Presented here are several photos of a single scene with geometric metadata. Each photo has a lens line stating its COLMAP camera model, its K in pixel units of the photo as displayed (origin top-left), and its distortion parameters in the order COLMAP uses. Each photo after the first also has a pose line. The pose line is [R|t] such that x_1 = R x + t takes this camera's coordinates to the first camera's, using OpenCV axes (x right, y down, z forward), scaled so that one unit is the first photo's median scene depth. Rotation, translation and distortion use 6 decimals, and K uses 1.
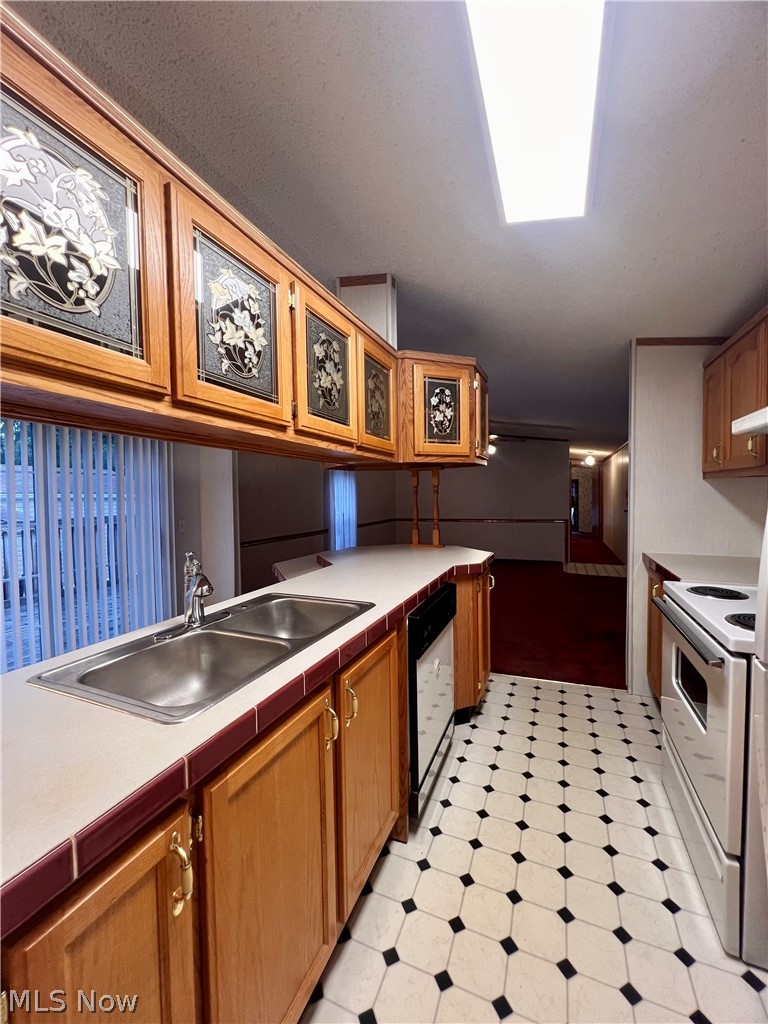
lens RADIAL K [[410.3, 0, 390.1], [0, 410.3, 505.6], [0, 0, 1]] dist [-0.000700, -0.000136]
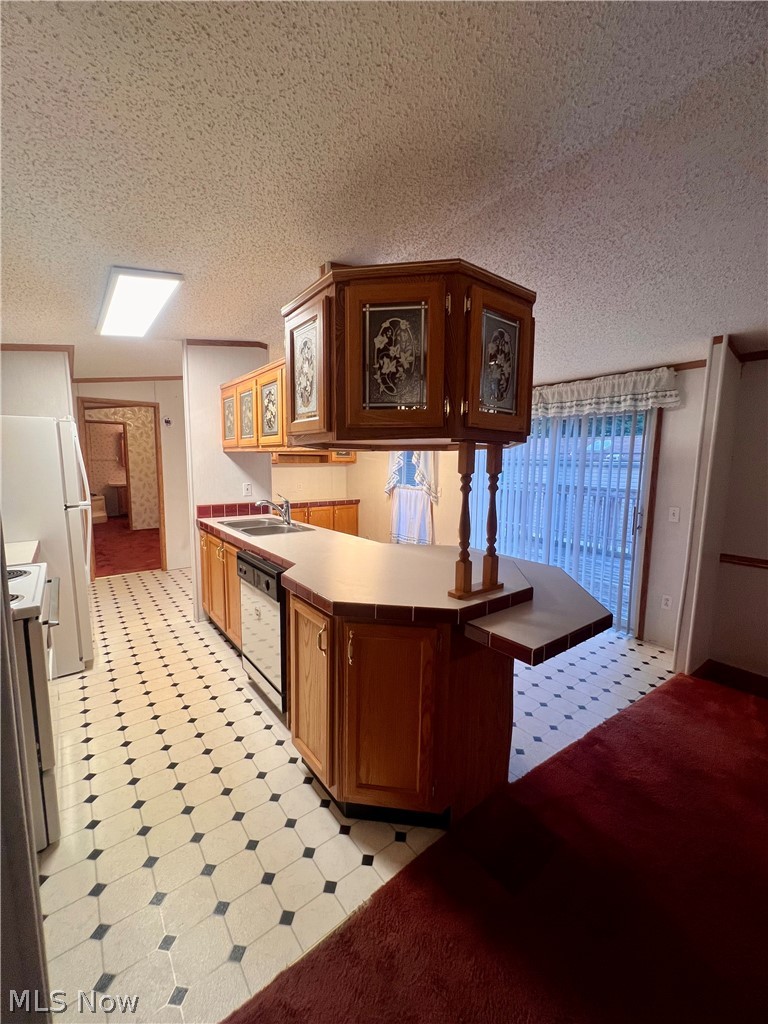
lens RADIAL K [[410.3, 0, 383.1], [0, 410.3, 510.5], [0, 0, 1]] dist [-0.000700, -0.000136]
pose [[-0.503084, 0.105836, -0.857733, 0.830797], [-0.028836, 0.989865, 0.139053, -0.099194], [0.863757, 0.094689, -0.494933, 1.626454]]
